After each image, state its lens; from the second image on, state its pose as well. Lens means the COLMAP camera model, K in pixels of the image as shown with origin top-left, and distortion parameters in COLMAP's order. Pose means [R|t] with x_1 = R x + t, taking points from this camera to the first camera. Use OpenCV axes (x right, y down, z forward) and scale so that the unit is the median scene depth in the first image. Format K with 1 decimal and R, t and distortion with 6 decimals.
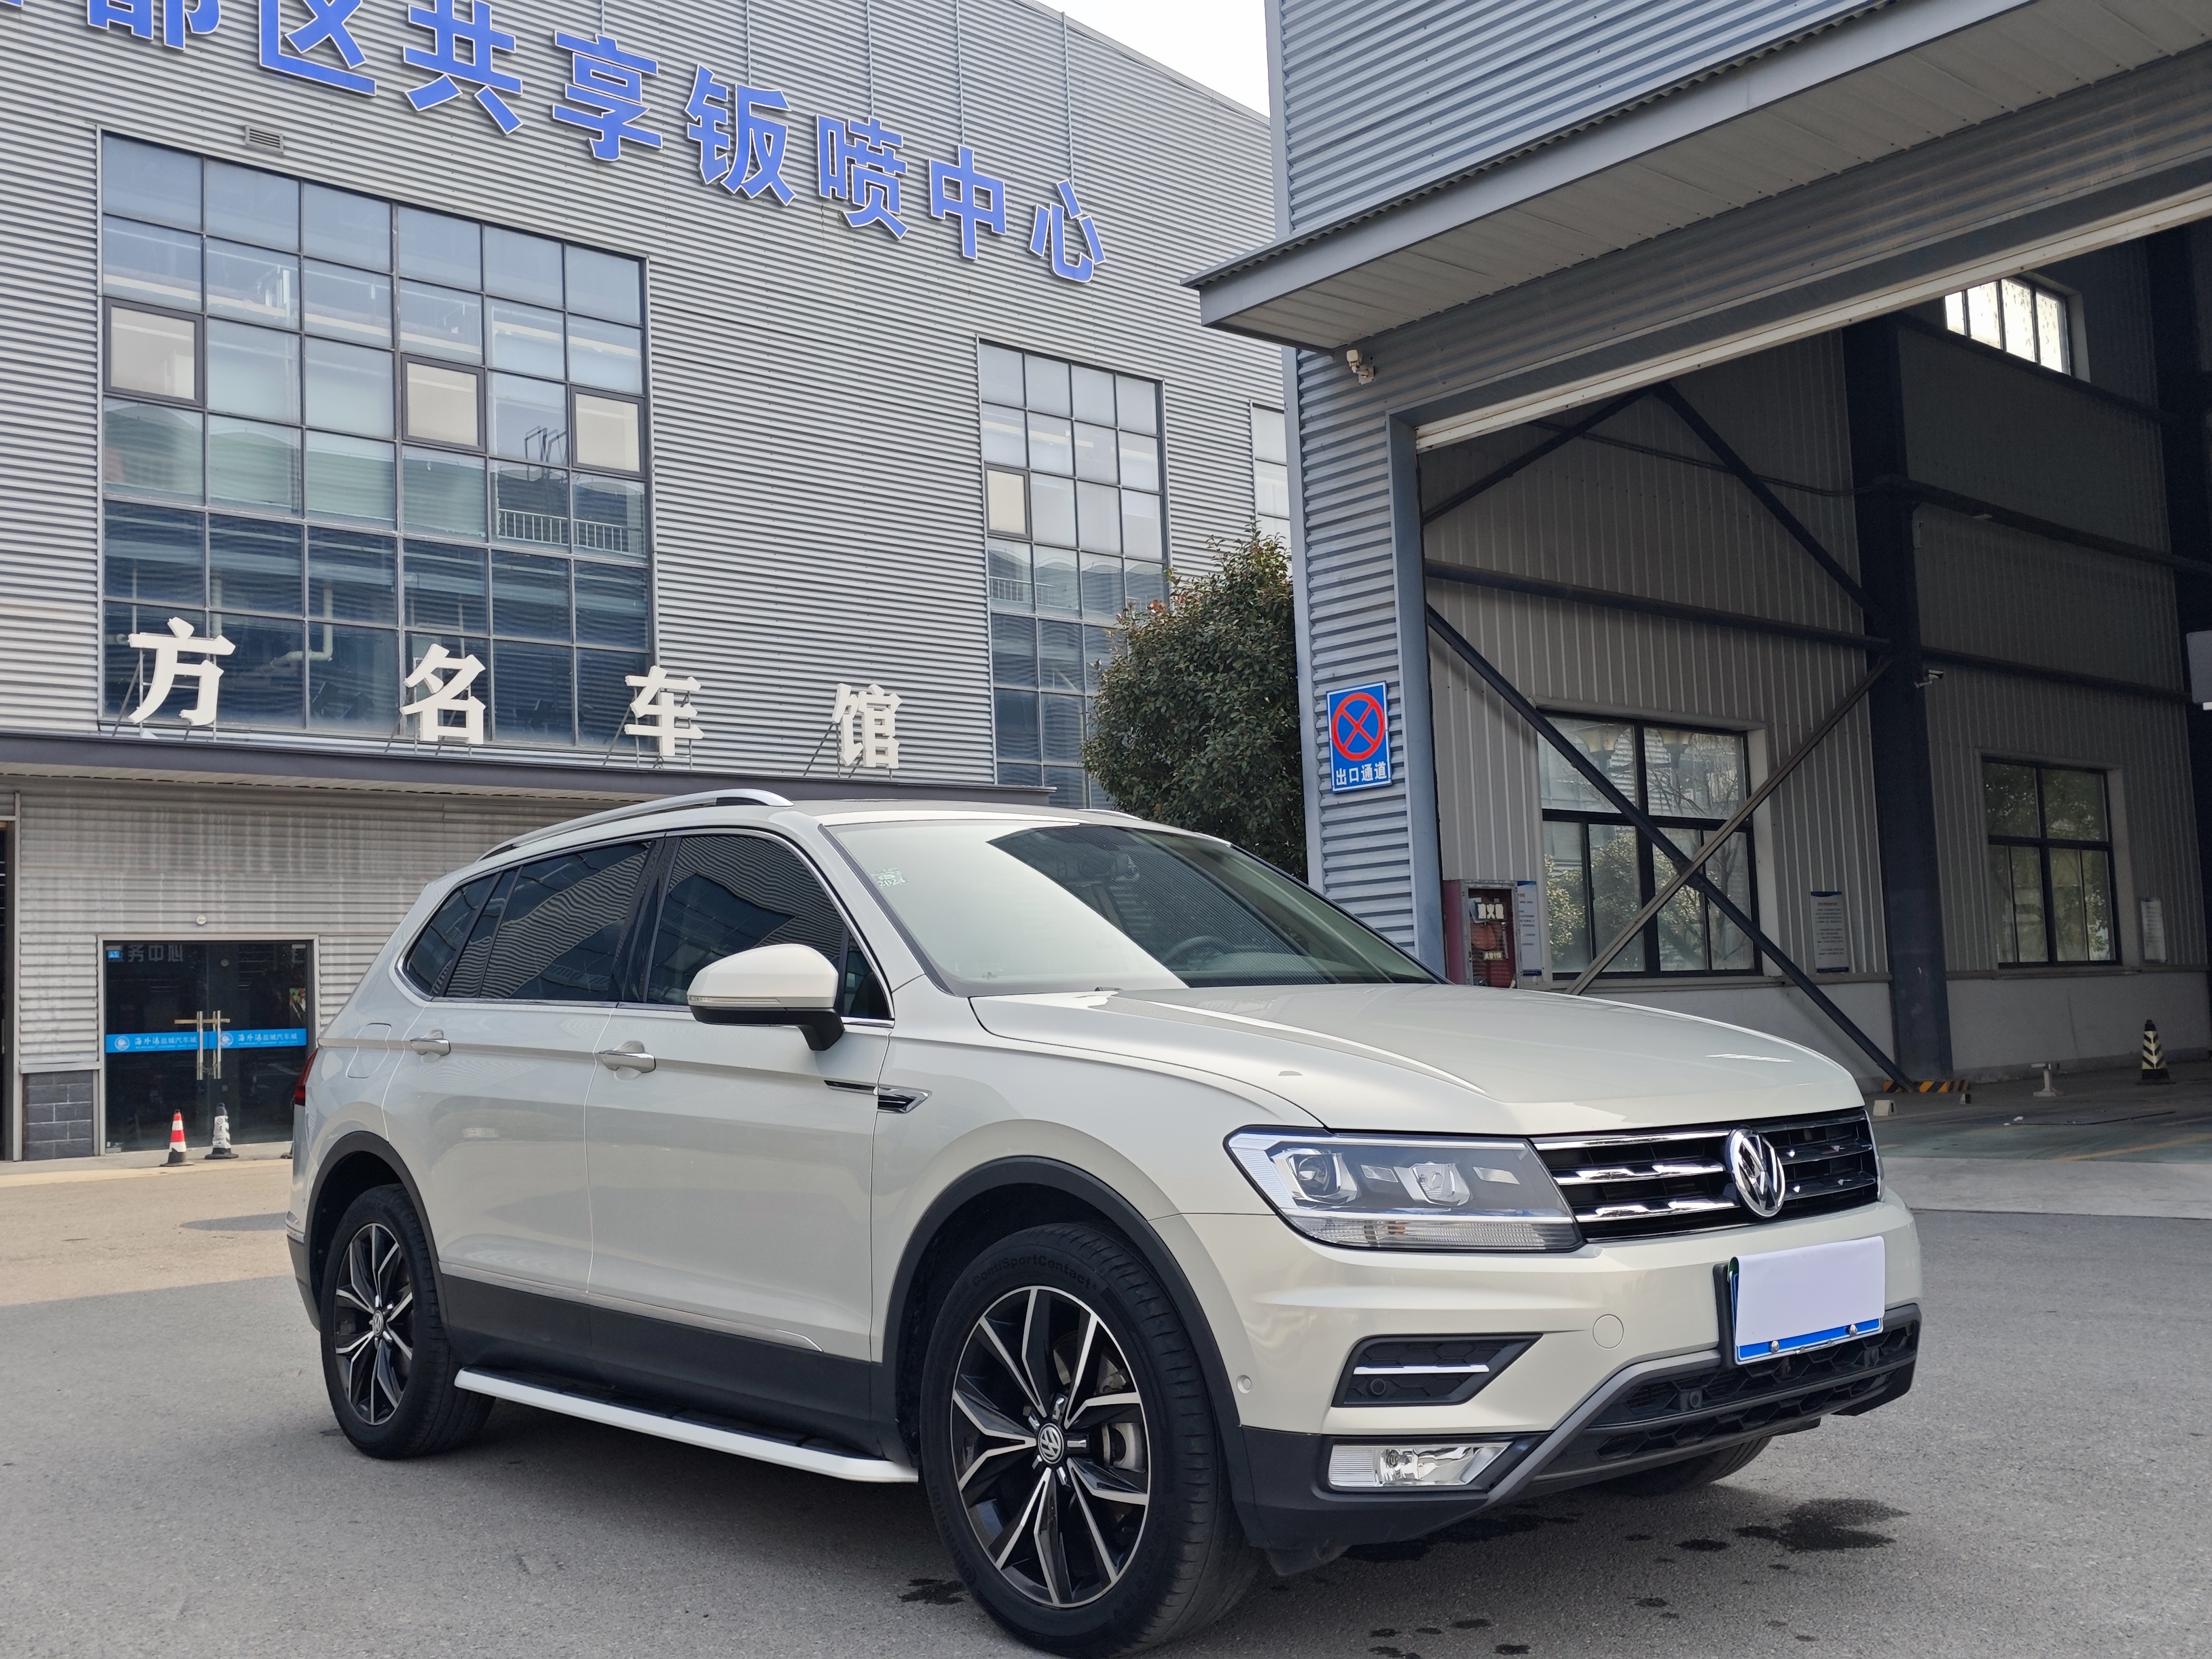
lens RADIAL K [[2152.3, 0, 1106.0], [0, 2152.3, 829.5], [0, 0, 1]] dist [0.123231, -0.002106]
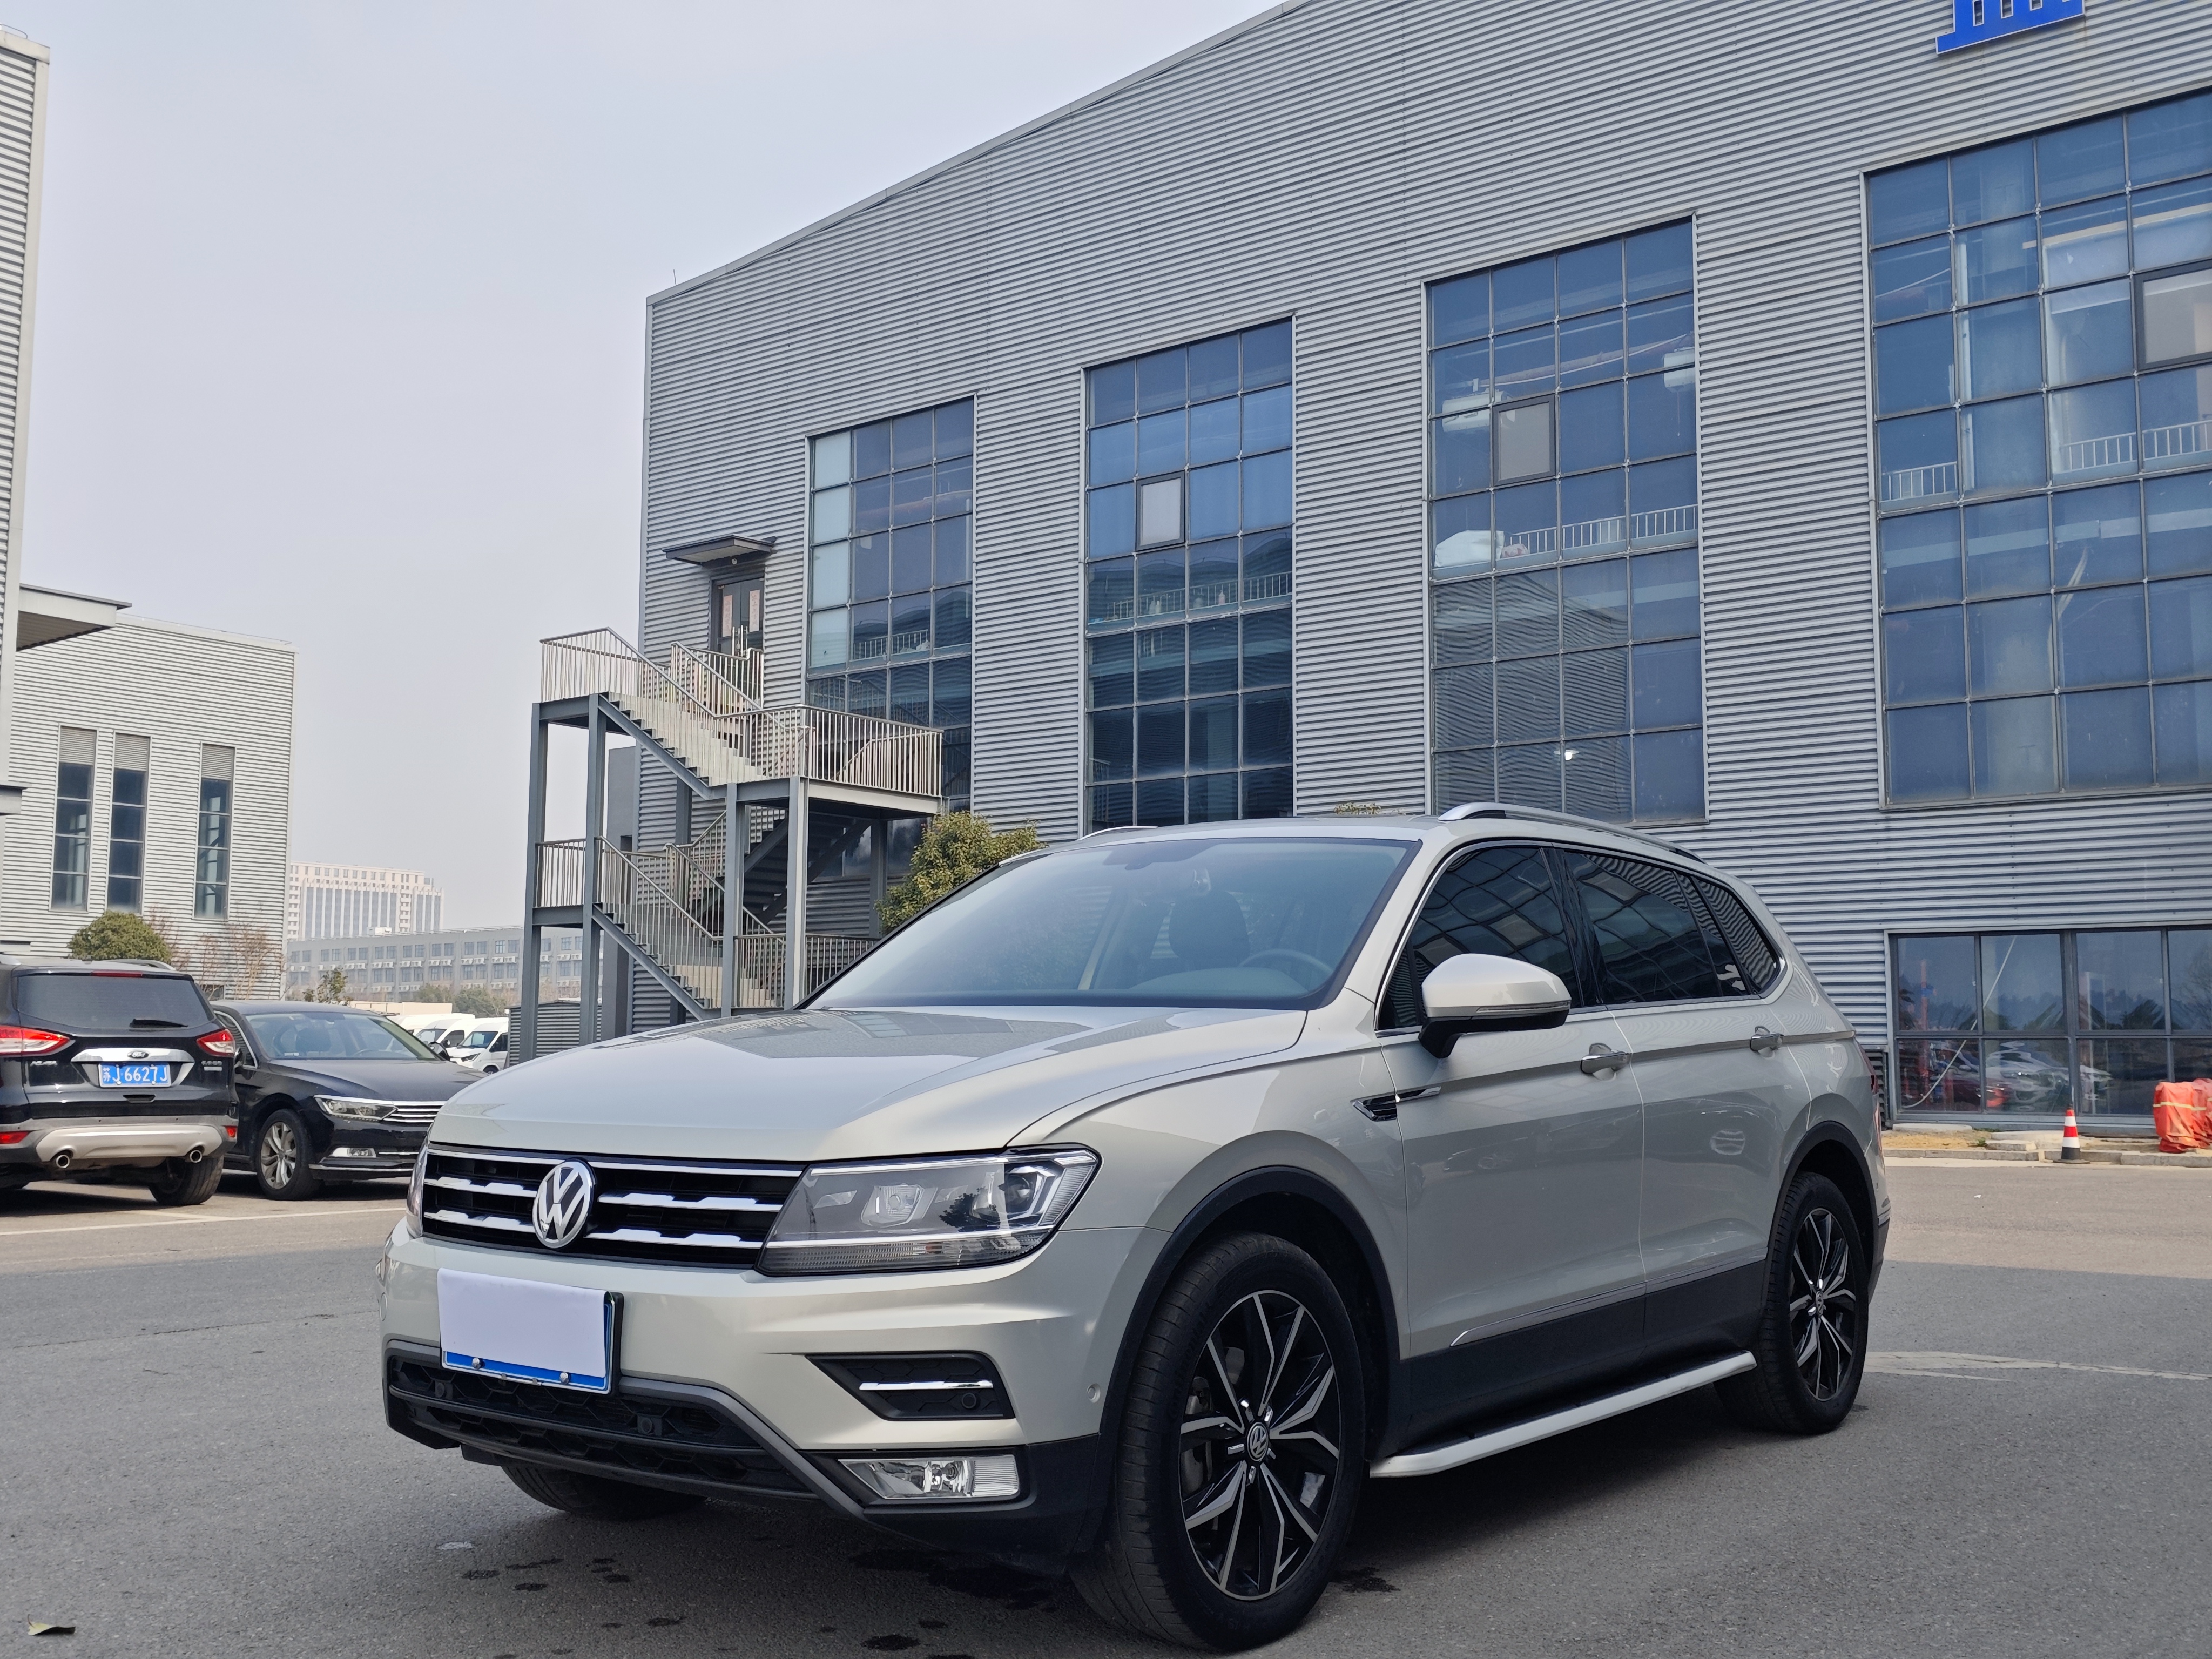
lens RADIAL K [[2121.7, 0, 1115.0], [0, 2121.7, 829.8], [0, 0, 1]] dist [0.026409, 0.000310]
pose [[0.130819, -0.056464, -0.989797, 1.194186], [0.095548, 0.994447, -0.044100, 0.048318], [0.986791, -0.088804, 0.135487, 1.032880]]
